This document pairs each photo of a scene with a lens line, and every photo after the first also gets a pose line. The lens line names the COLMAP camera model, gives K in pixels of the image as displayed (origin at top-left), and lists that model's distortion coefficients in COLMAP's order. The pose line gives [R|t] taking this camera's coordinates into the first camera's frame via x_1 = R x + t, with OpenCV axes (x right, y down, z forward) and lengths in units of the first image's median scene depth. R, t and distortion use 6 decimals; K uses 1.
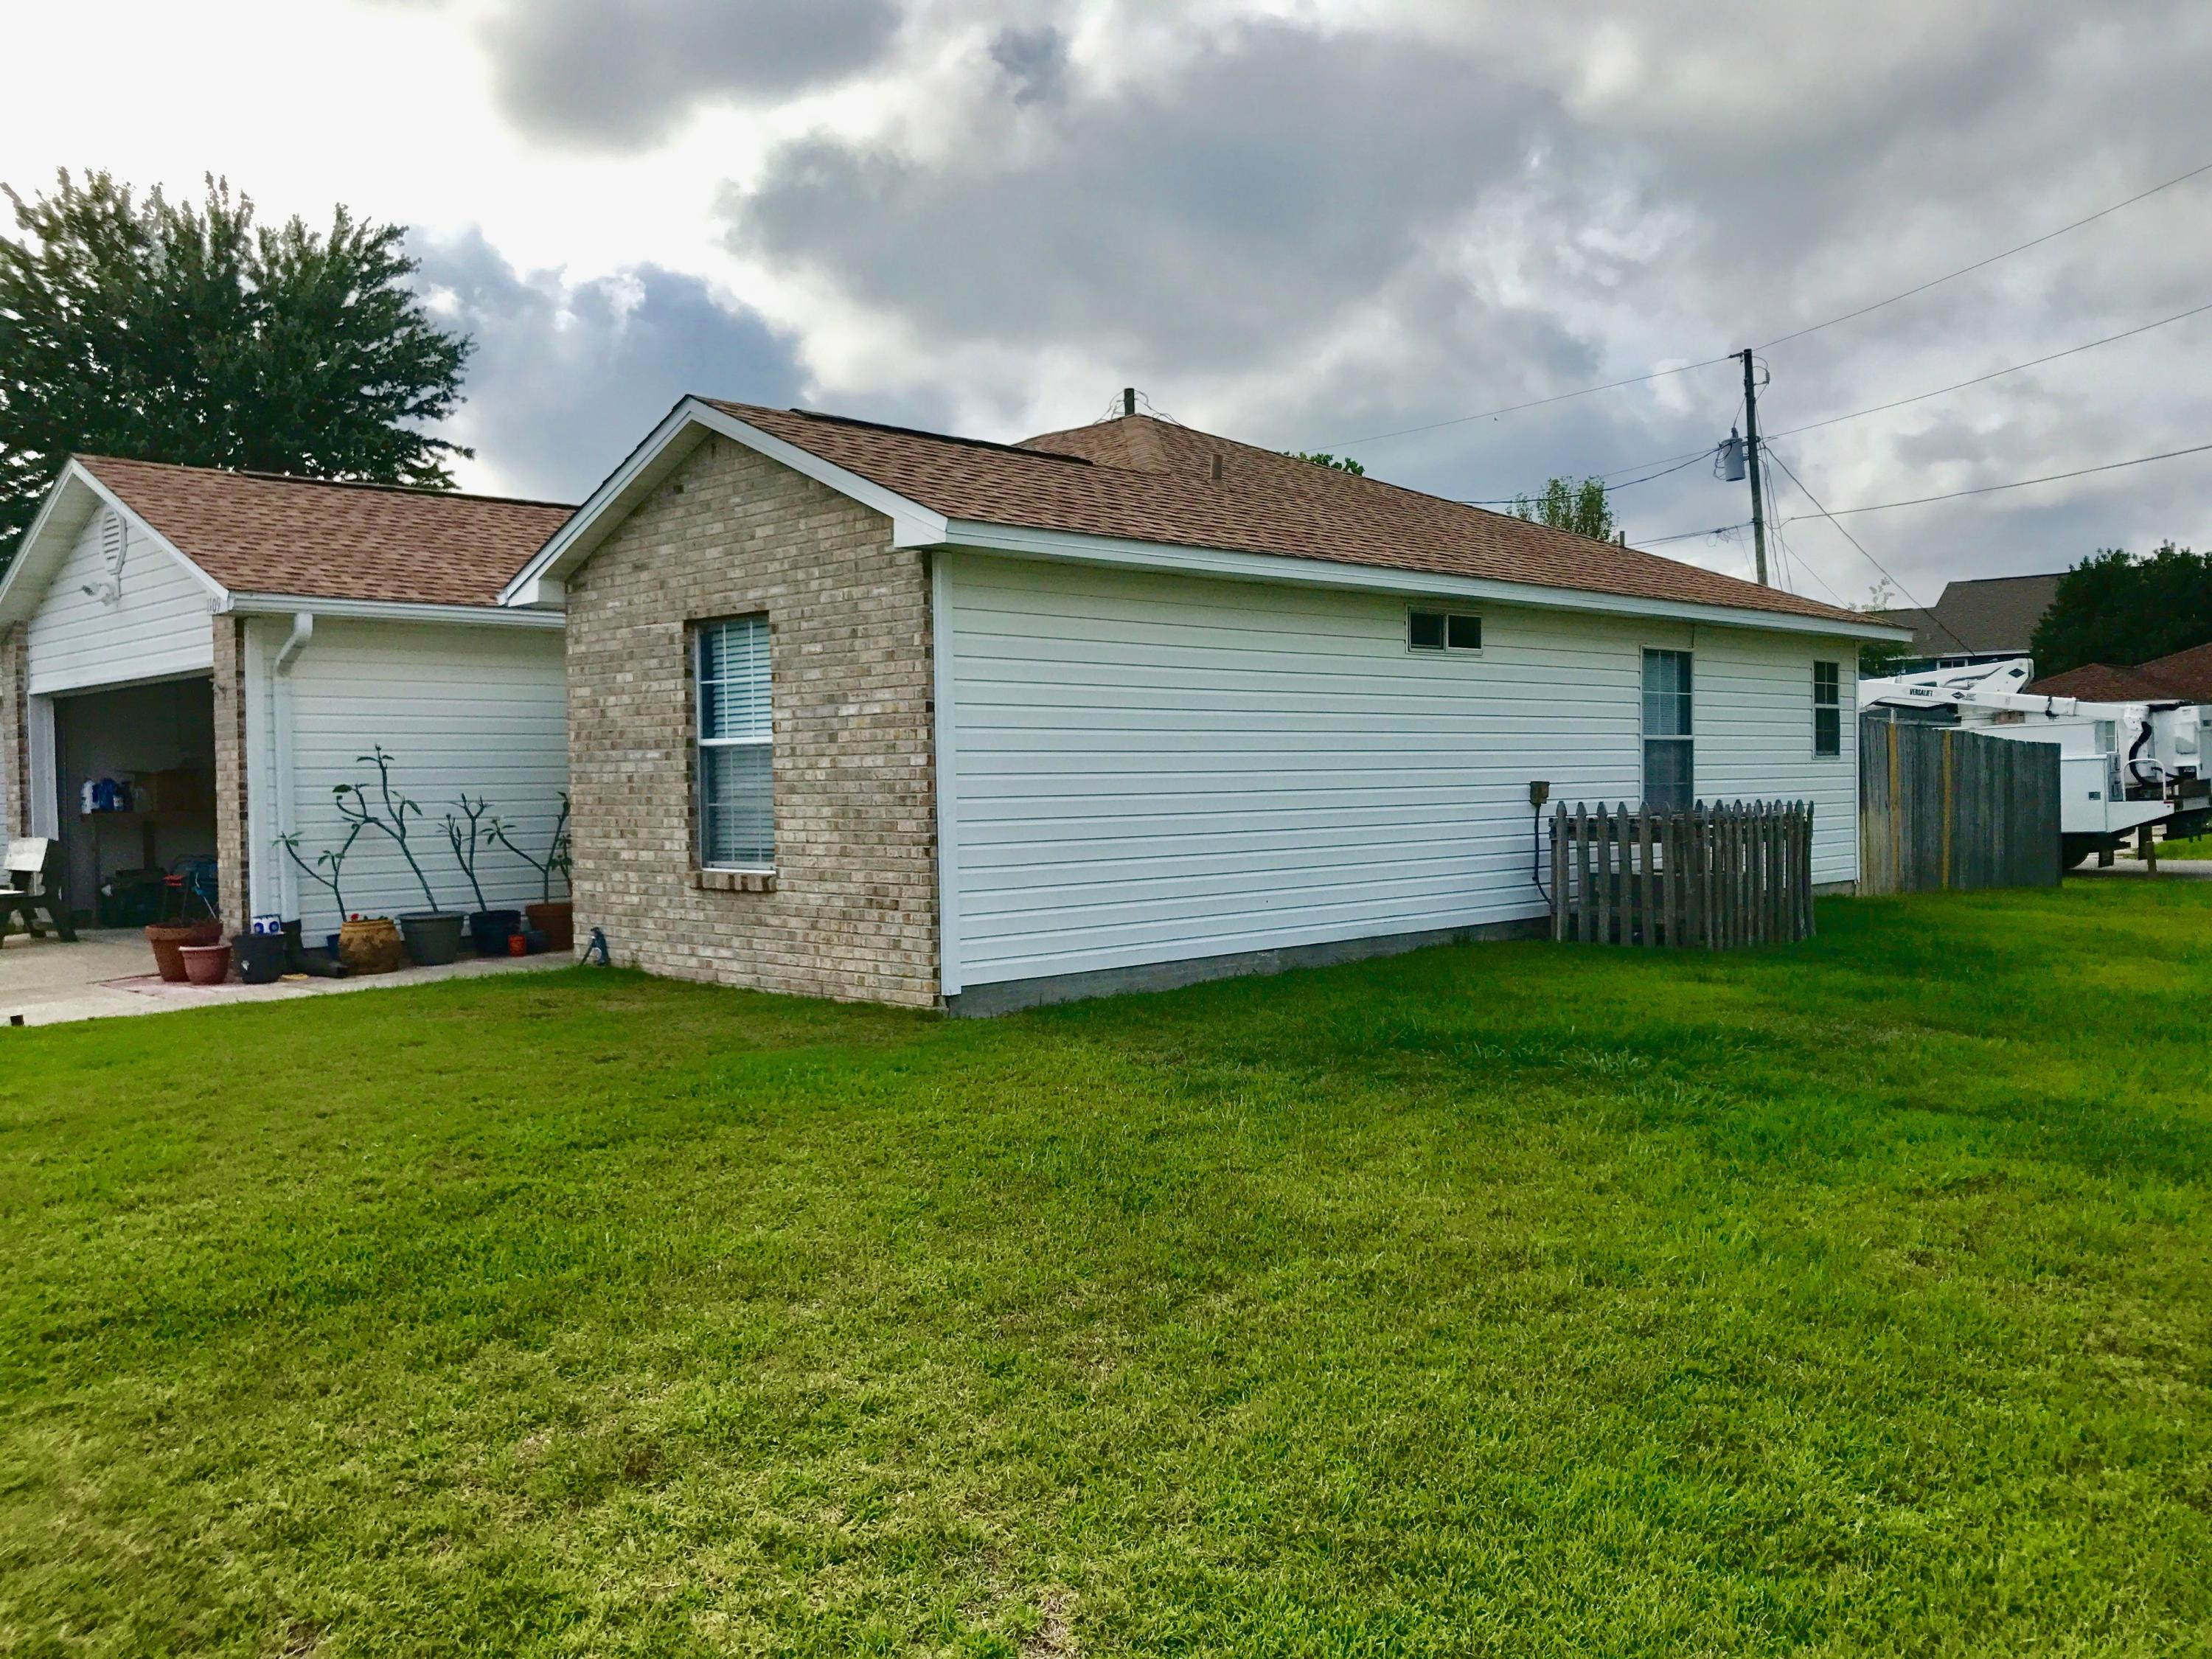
lens RADIAL K [[1857.8, 0, 1093.3], [0, 1857.8, 837.9], [0, 0, 1]] dist [0.050996, -0.100016]
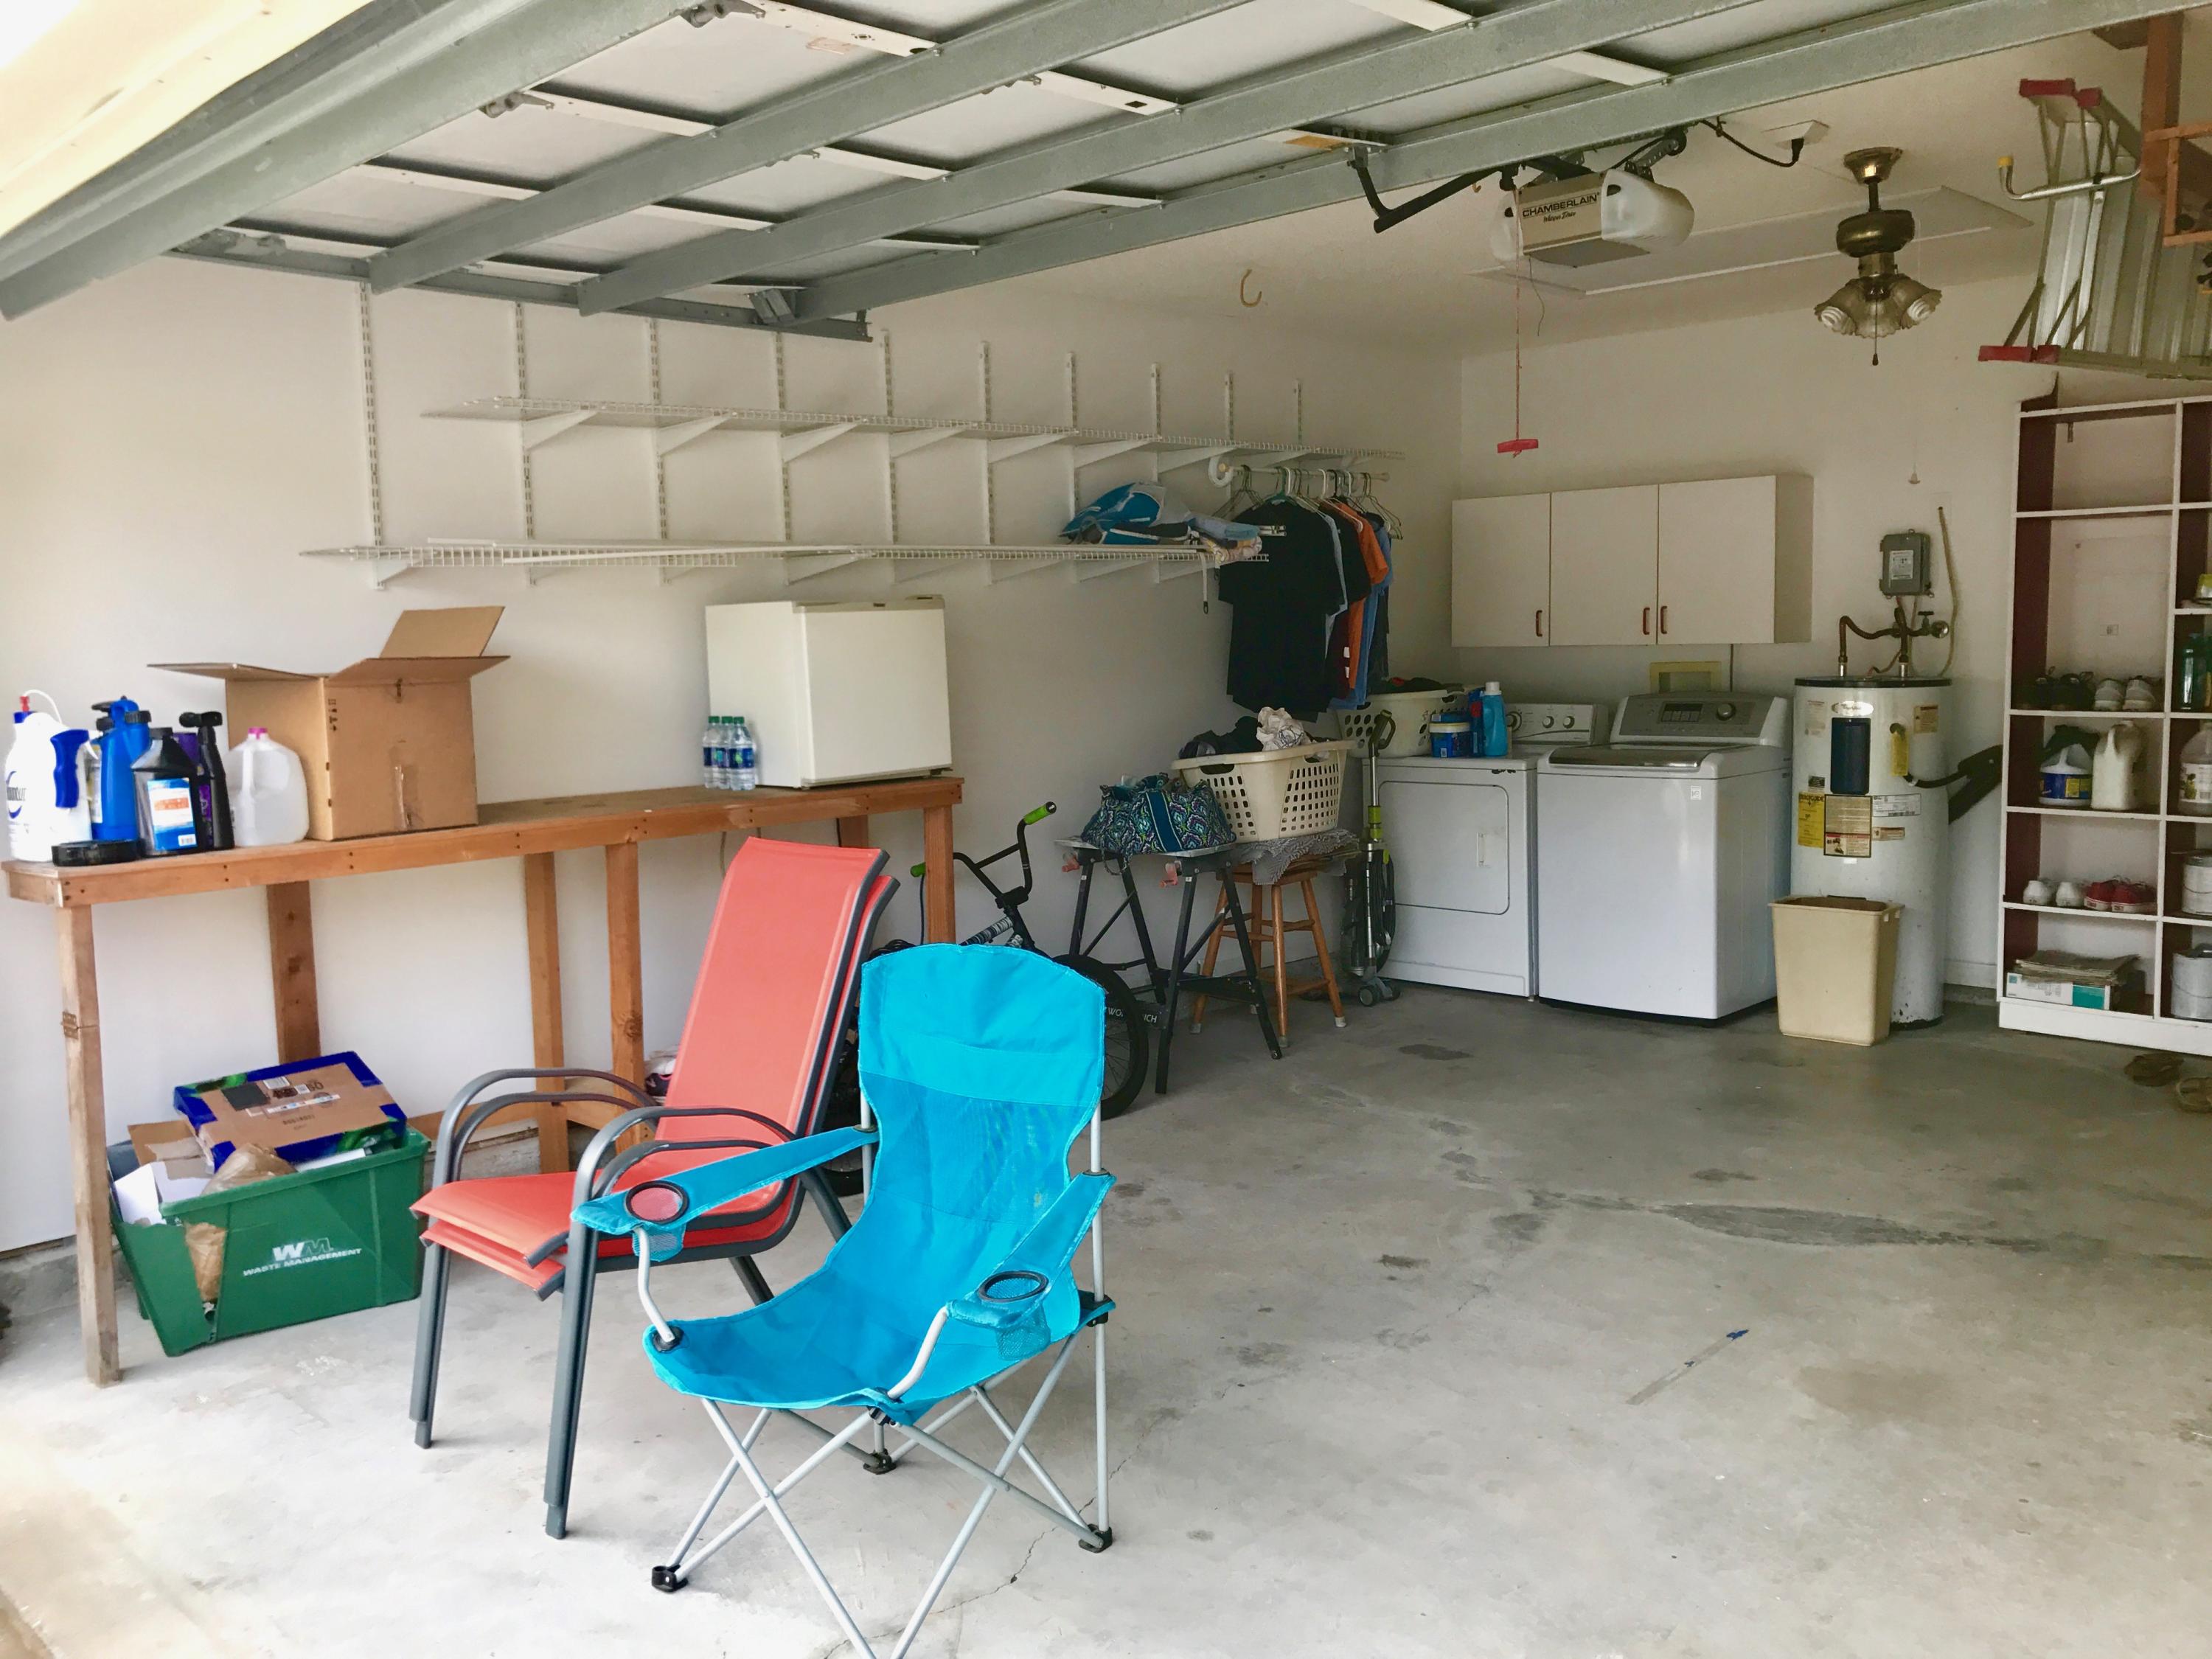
lens RADIAL K [[1856.8, 0, 1097.8], [0, 1856.8, 808.5], [0, 0, 1]] dist [0.033970, -0.048395]
pose [[0.999908, -0.007333, -0.011412, -0.599444], [0.008119, 0.997486, 0.070392, -0.051123], [0.010868, -0.070479, 0.997454, 1.143050]]
